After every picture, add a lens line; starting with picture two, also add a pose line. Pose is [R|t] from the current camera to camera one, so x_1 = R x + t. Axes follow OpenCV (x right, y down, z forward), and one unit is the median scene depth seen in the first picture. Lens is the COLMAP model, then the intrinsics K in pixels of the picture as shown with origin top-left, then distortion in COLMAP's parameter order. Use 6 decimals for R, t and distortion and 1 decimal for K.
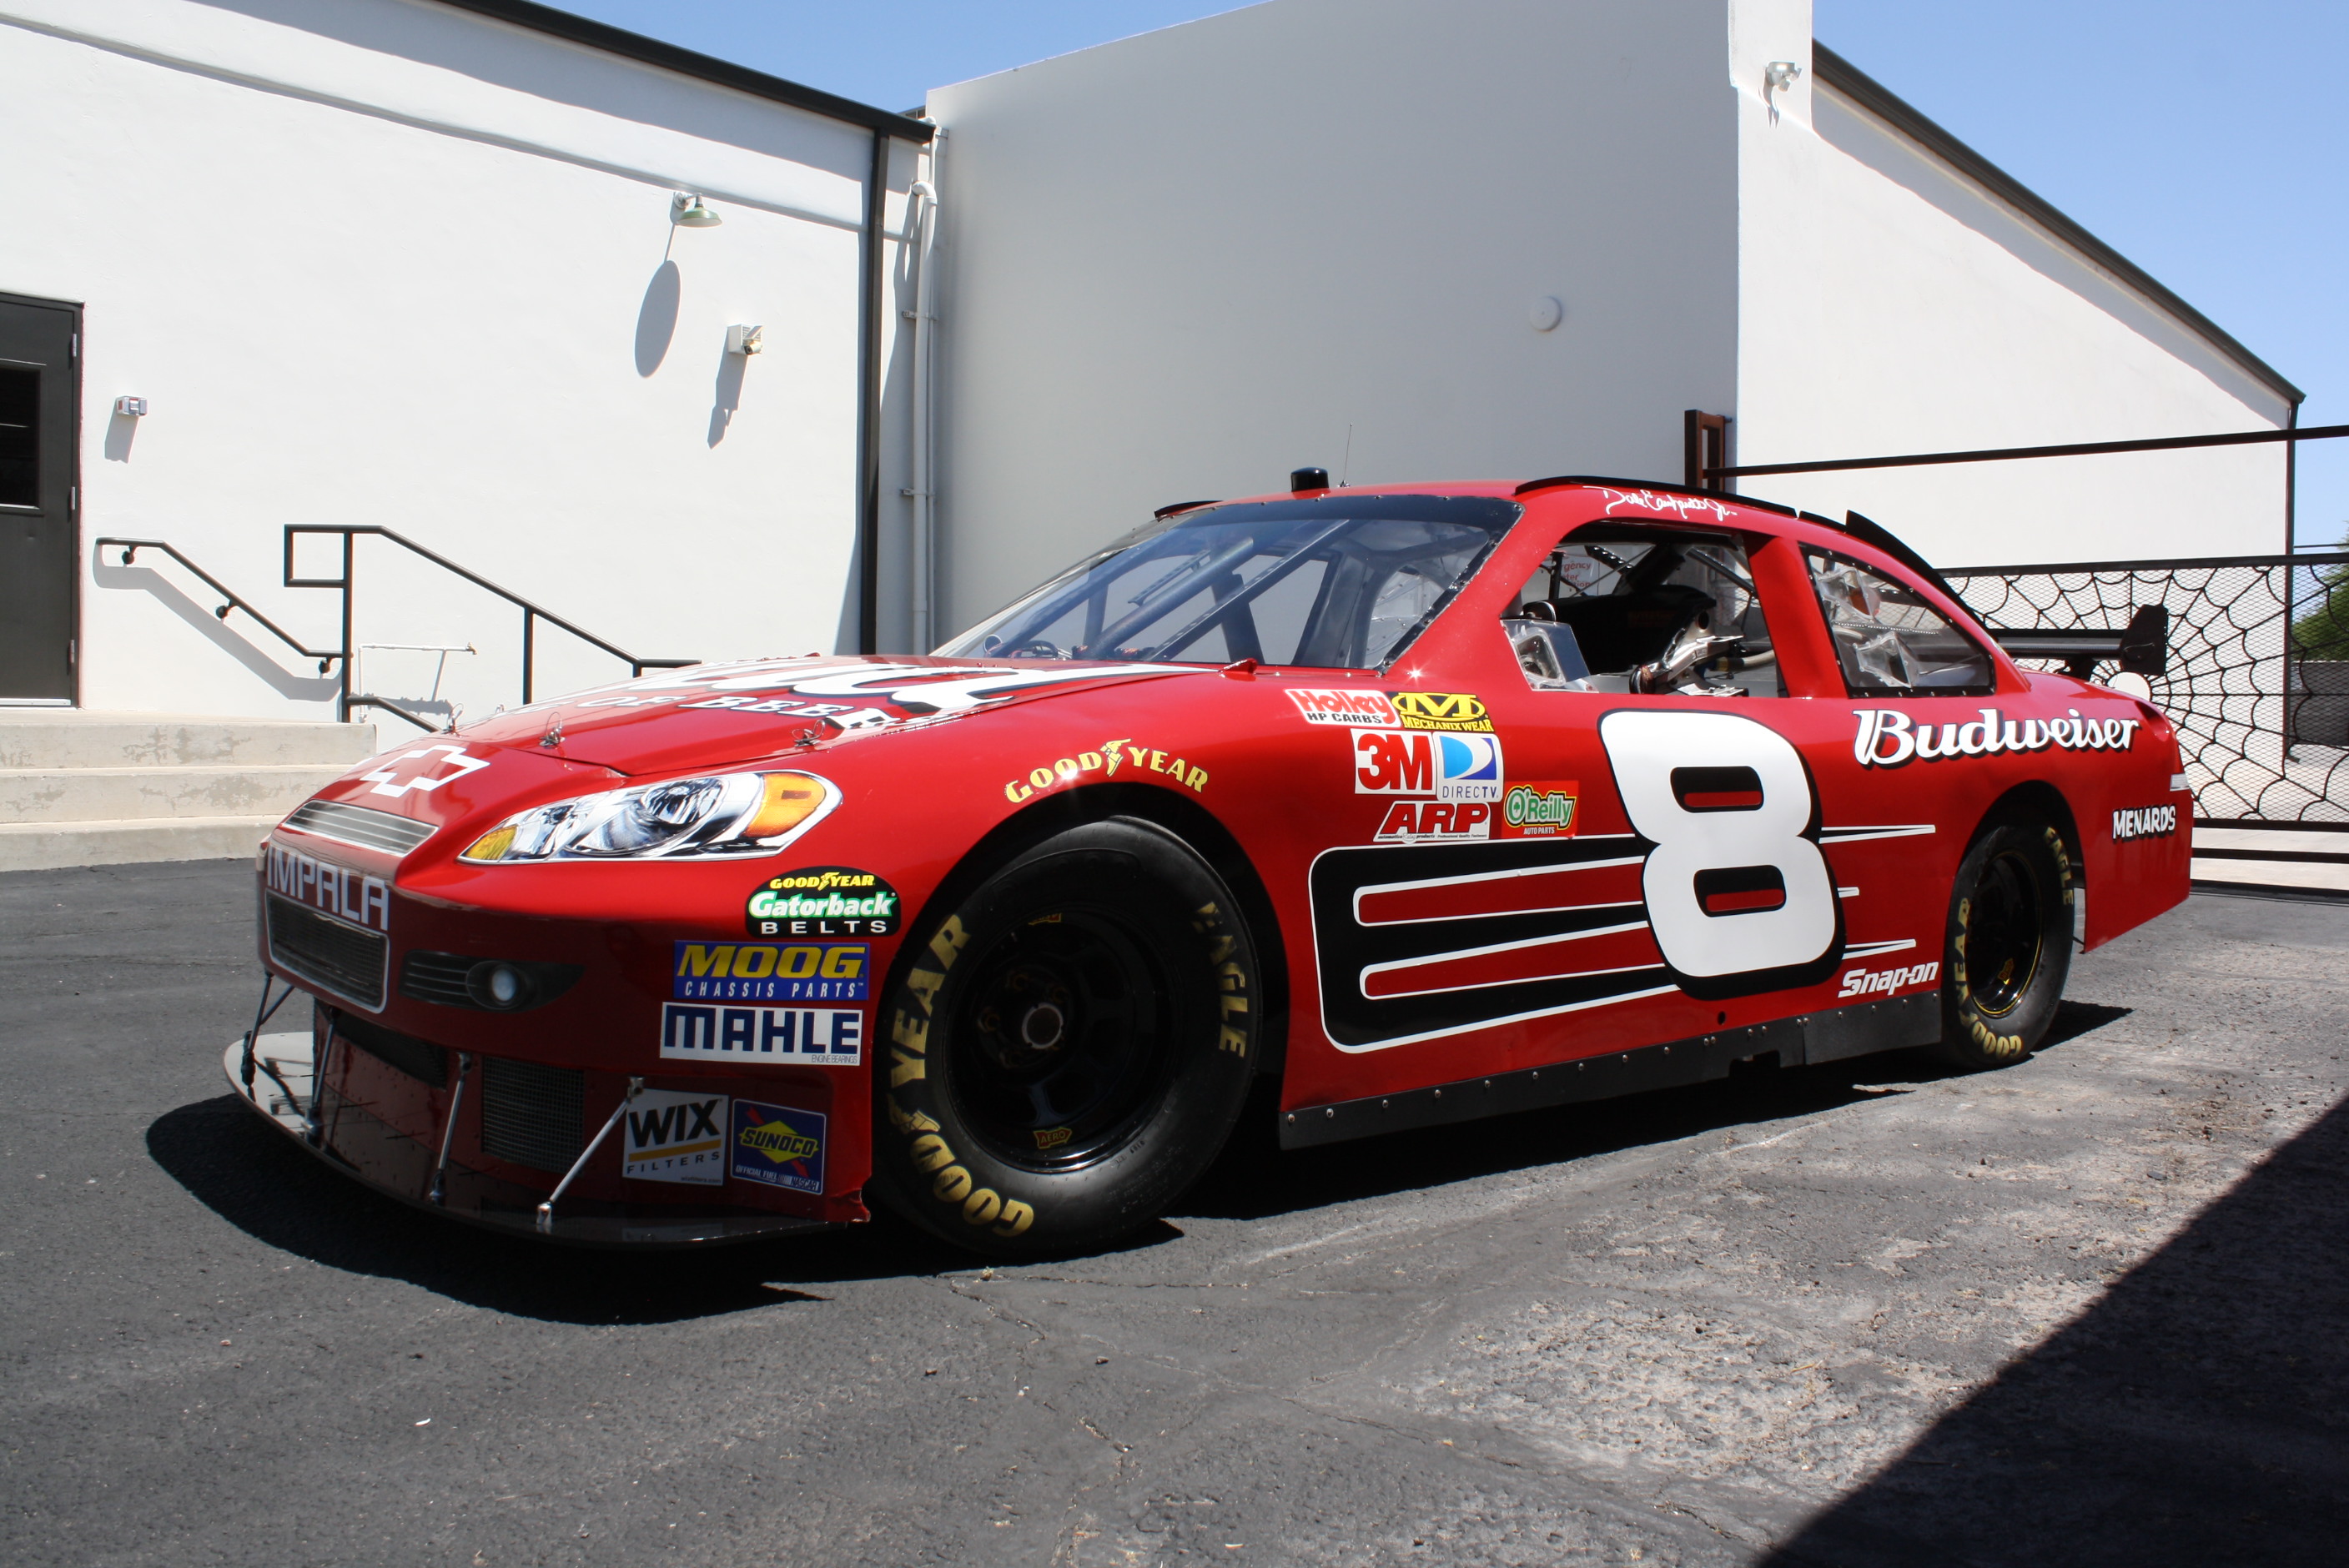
lens RADIAL K [[2027.2, 0, 1206.5], [0, 2027.2, 775.4], [0, 0, 1]] dist [-0.161936, 0.129096]
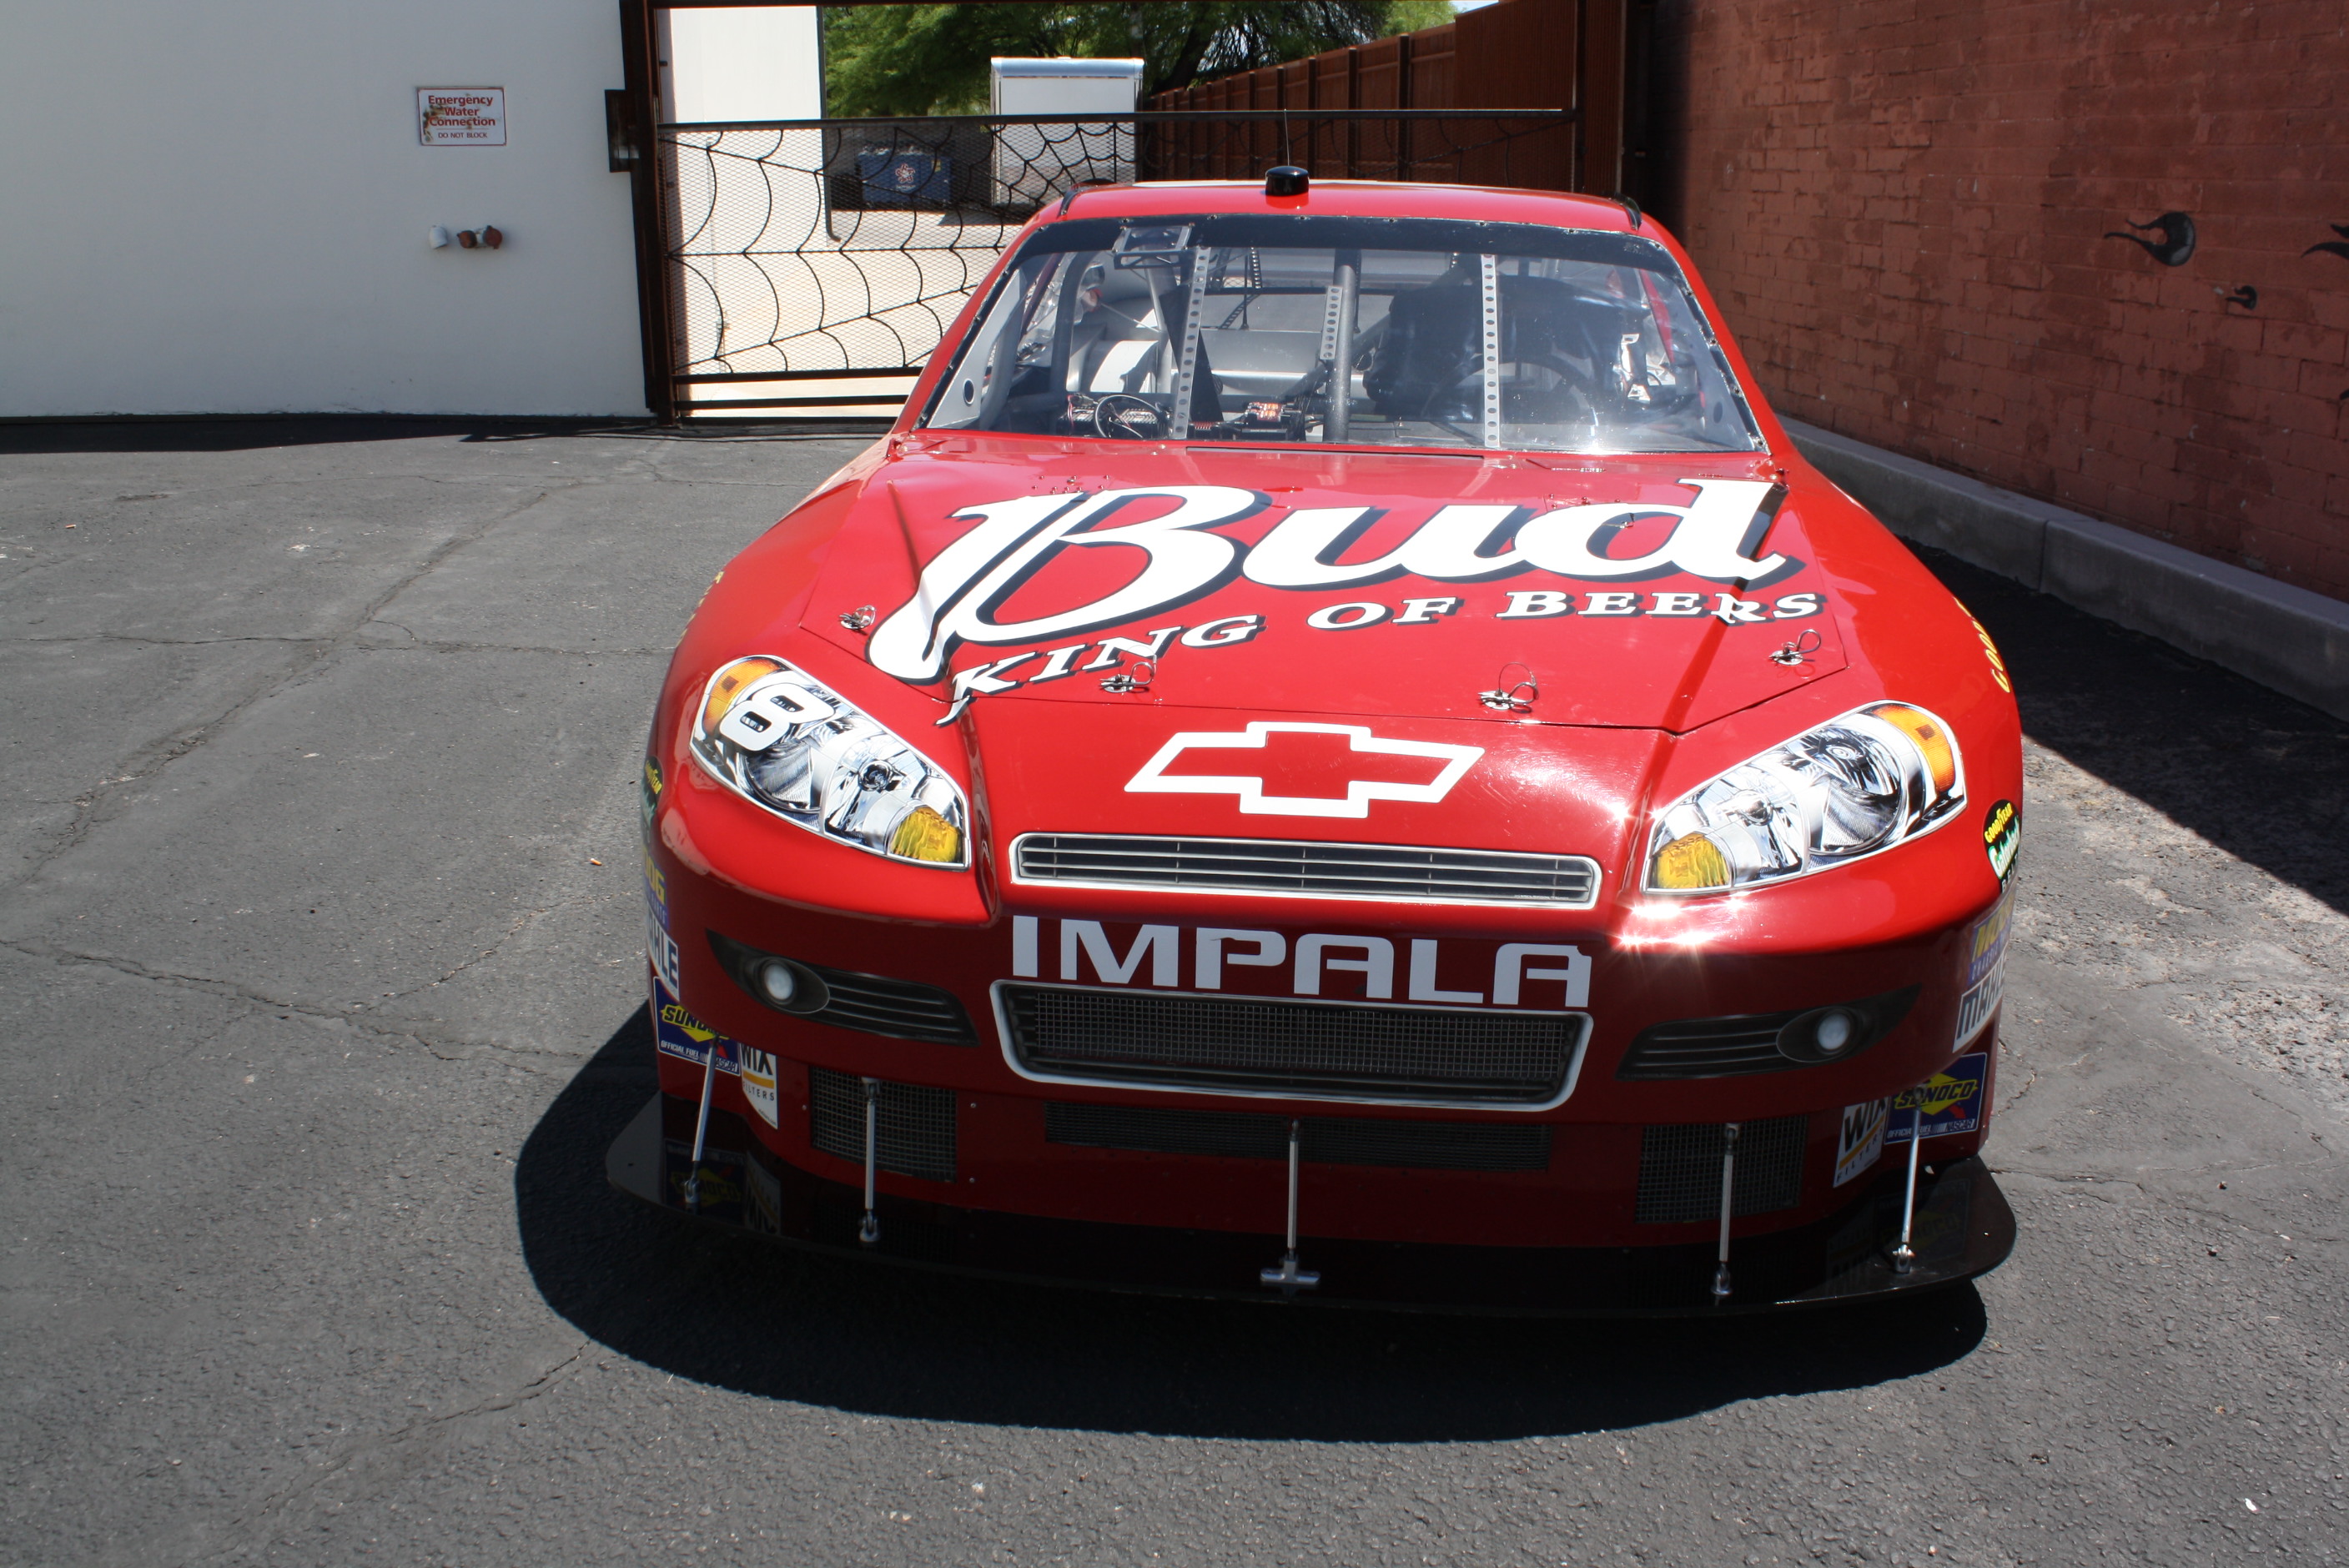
lens RADIAL K [[2094.4, 0, 1191.0], [0, 2094.4, 789.6], [0, 0, 1]] dist [-0.144183, 0.116759]
pose [[0.713516, -0.217420, 0.666051, -1.057784], [0.035530, 0.960638, 0.275520, -0.231460], [-0.699738, -0.172923, 0.693156, 0.580054]]
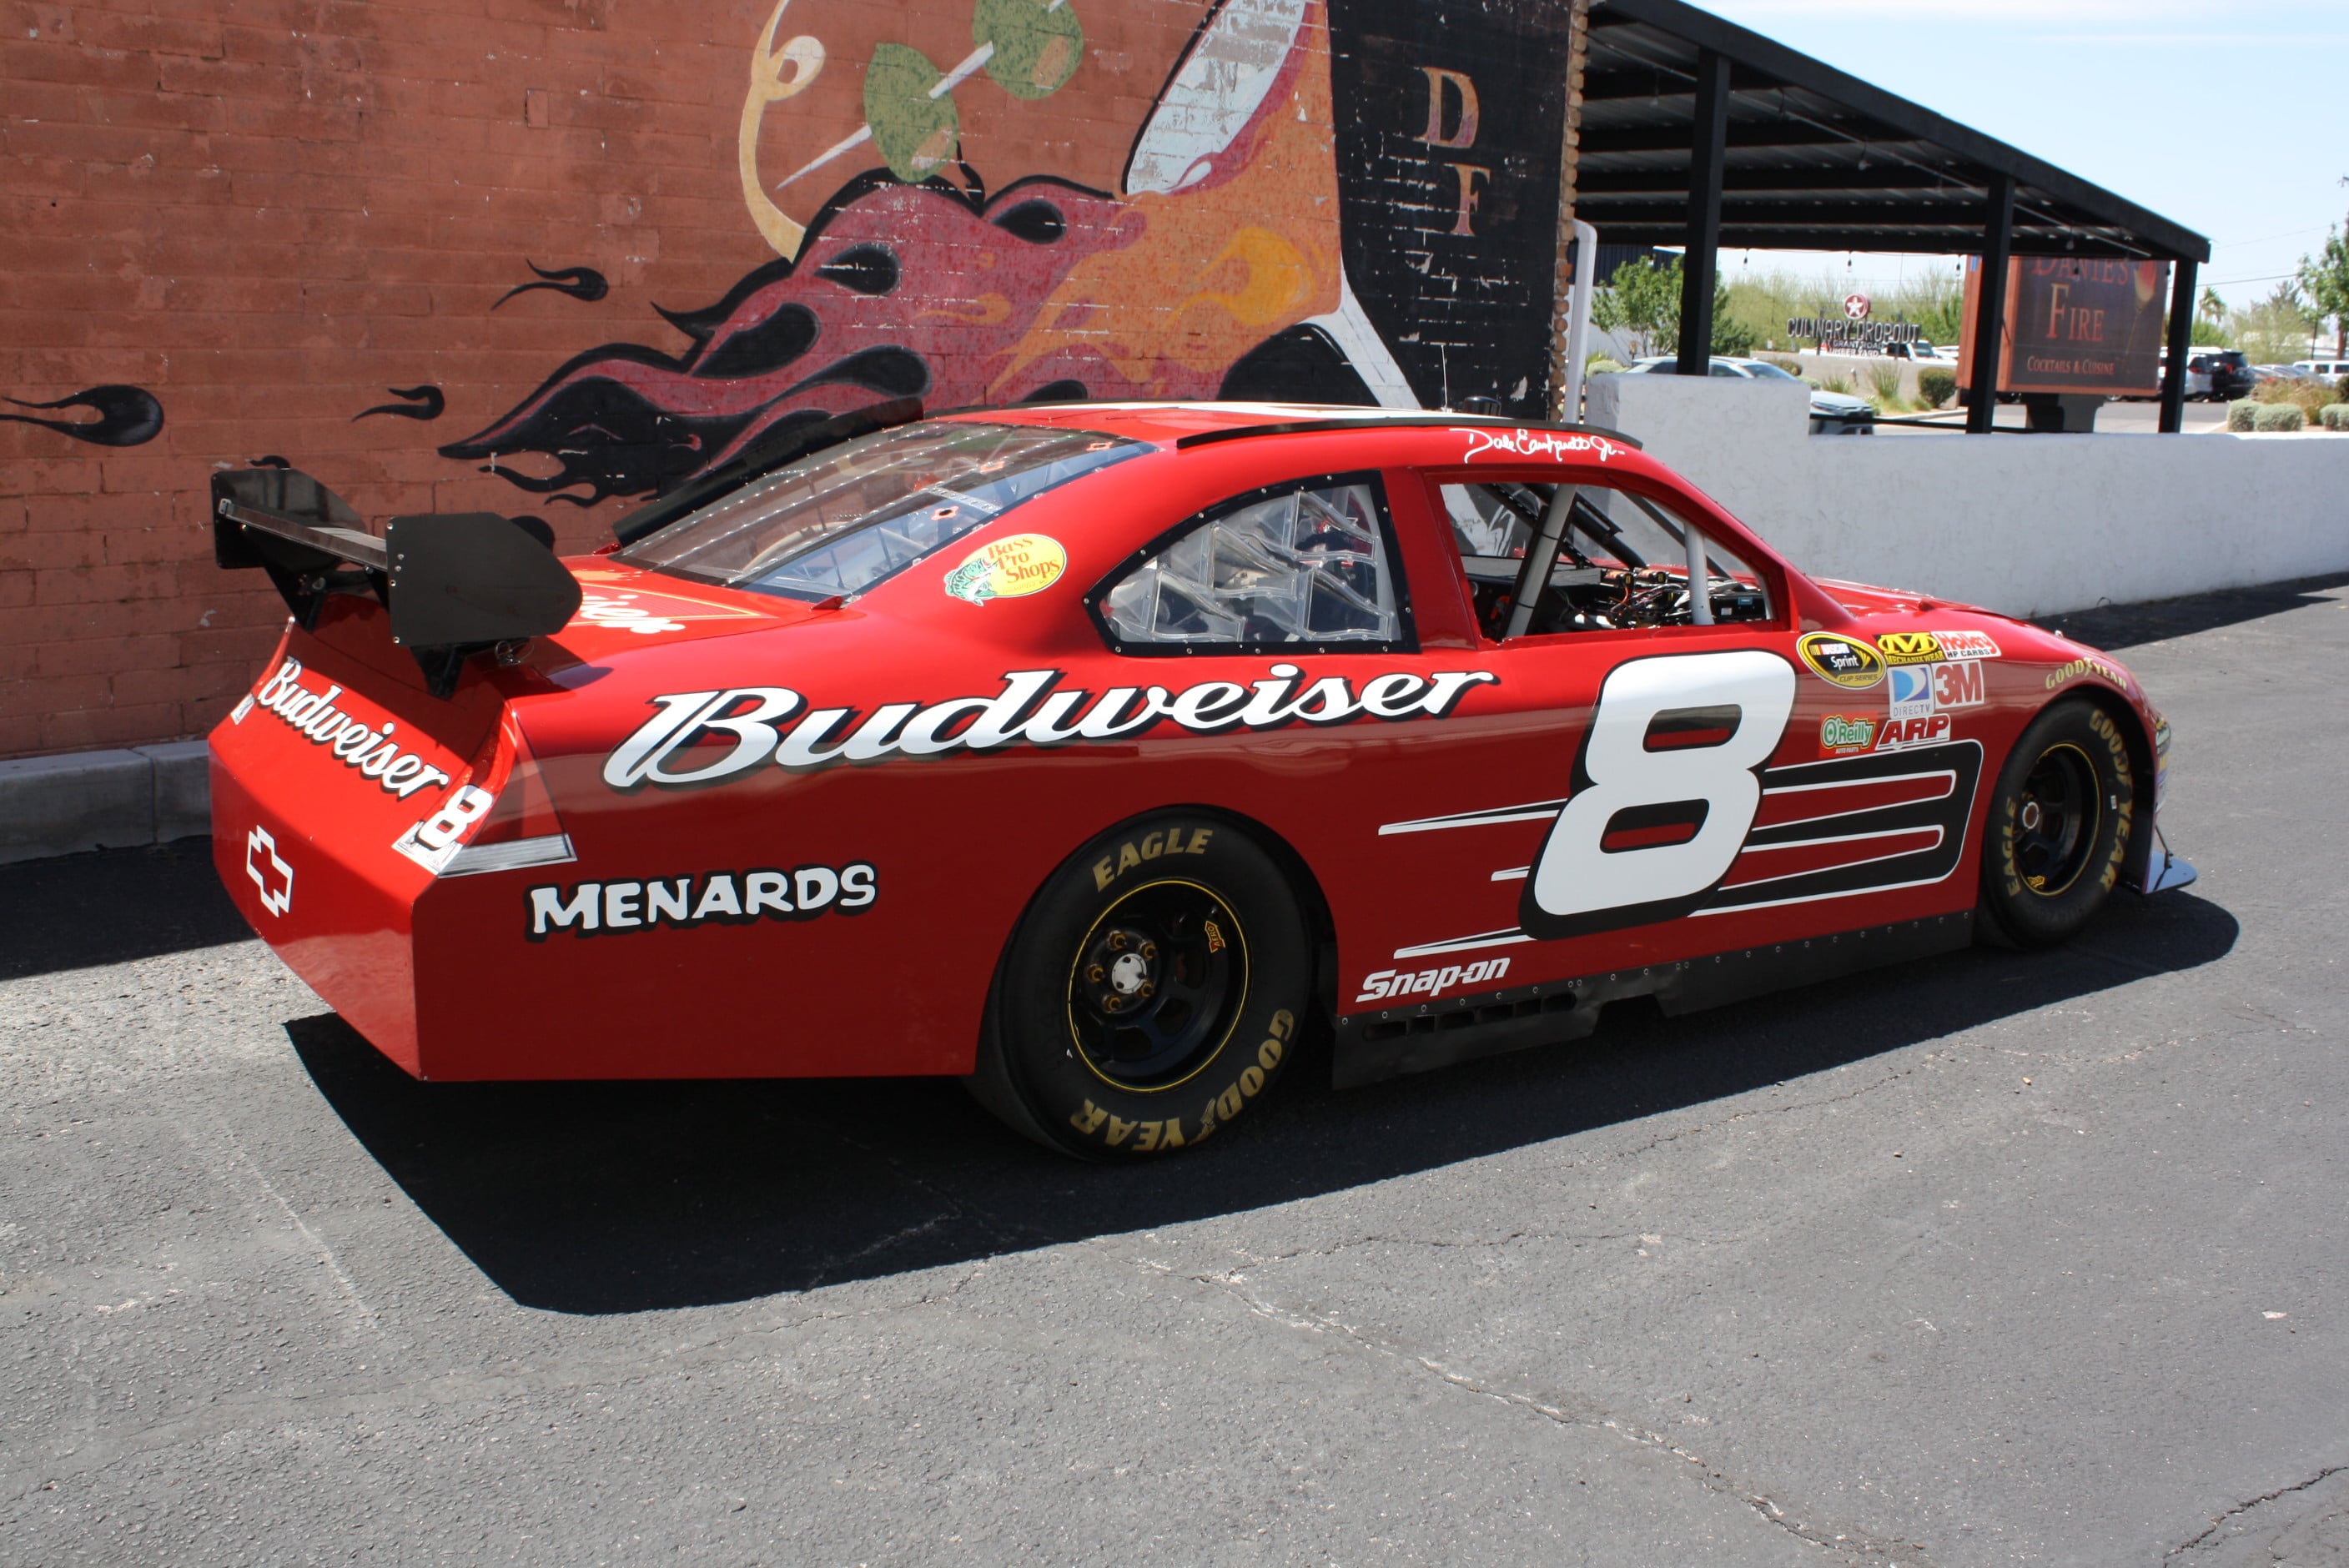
lens RADIAL K [[2217.6, 0, 1179.3], [0, 2217.6, 806.7], [0, 0, 1]] dist [-0.104811, 0.000000]
pose [[-0.991447, -0.075422, 0.106506, 0.119995], [-0.047103, 0.967887, 0.246932, -0.362464], [-0.121710, 0.239803, -0.963162, 3.556179]]
